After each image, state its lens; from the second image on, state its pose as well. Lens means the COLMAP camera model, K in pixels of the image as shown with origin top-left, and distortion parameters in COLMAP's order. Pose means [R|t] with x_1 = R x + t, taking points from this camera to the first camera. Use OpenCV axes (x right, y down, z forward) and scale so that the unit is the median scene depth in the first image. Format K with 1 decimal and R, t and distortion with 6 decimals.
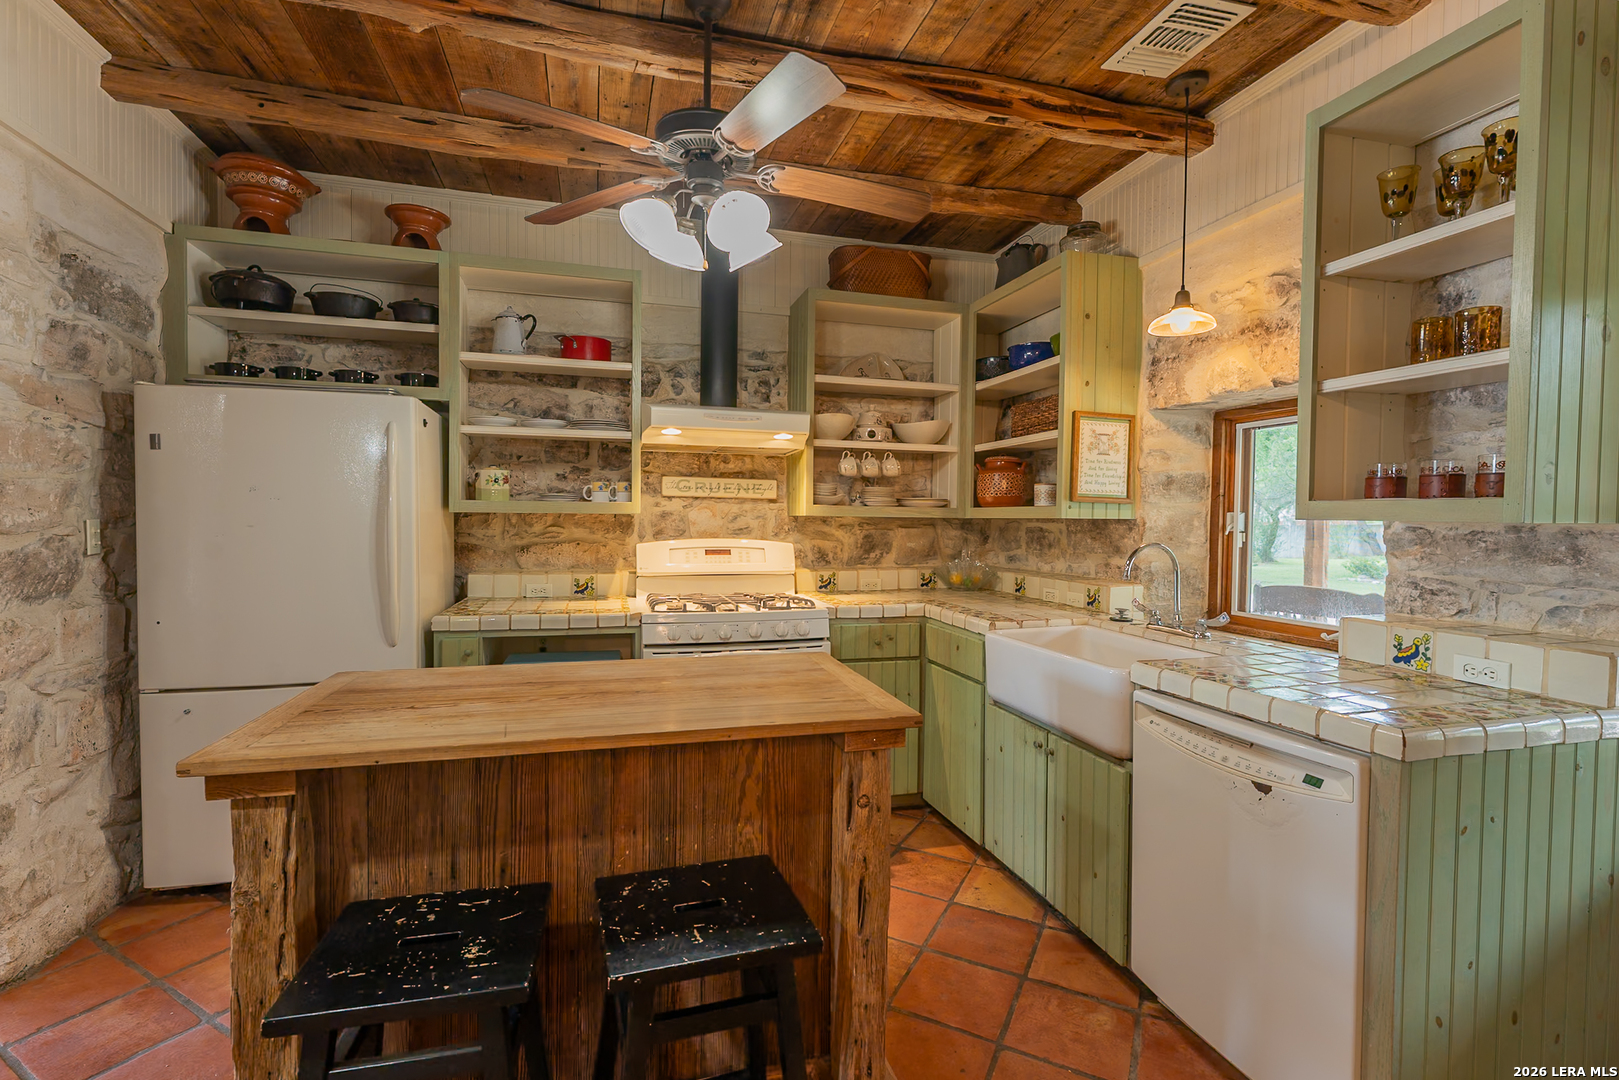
lens RADIAL K [[732.6, 0, 802.4], [0, 732.6, 543.2], [0, 0, 1]] dist [0.000424, -0.000160]
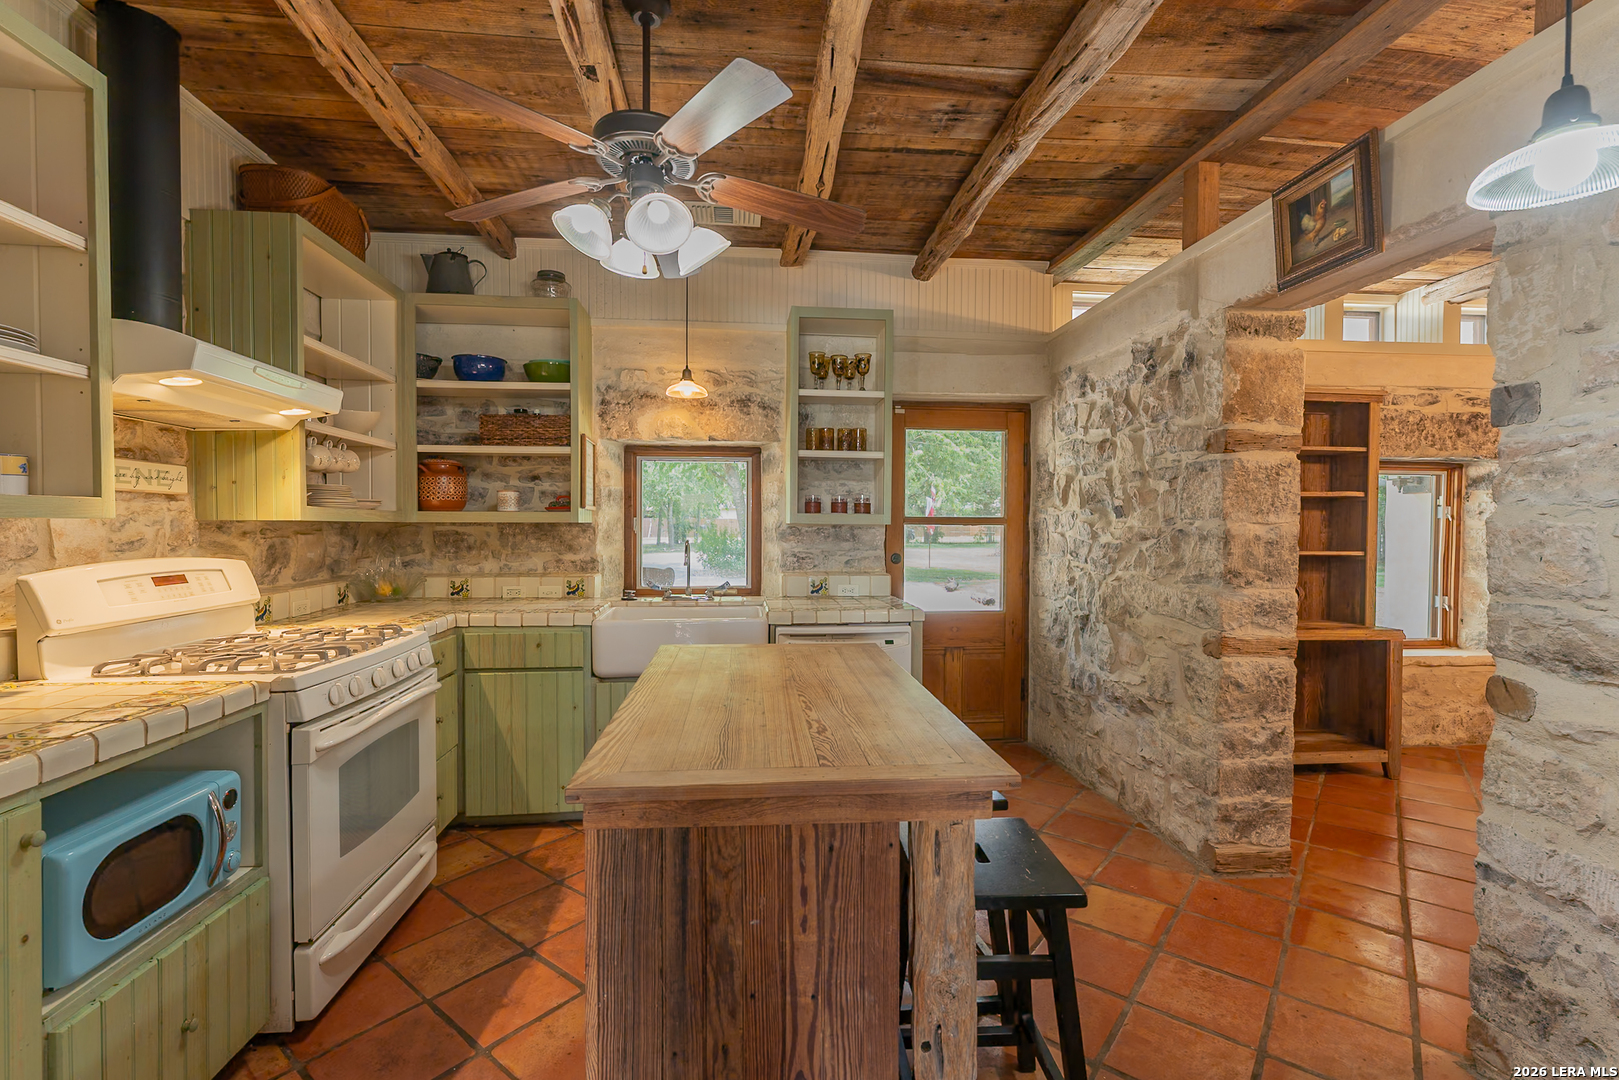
lens RADIAL K [[726.1, 0, 809.5], [0, 726.1, 540.0], [0, 0, 1]] dist [0.001245, 0.000131]
pose [[0.168218, -0.030251, 0.985286, -0.640998], [0.032399, 0.999159, 0.025146, -0.019597], [-0.985217, 0.027693, 0.169056, 0.368236]]
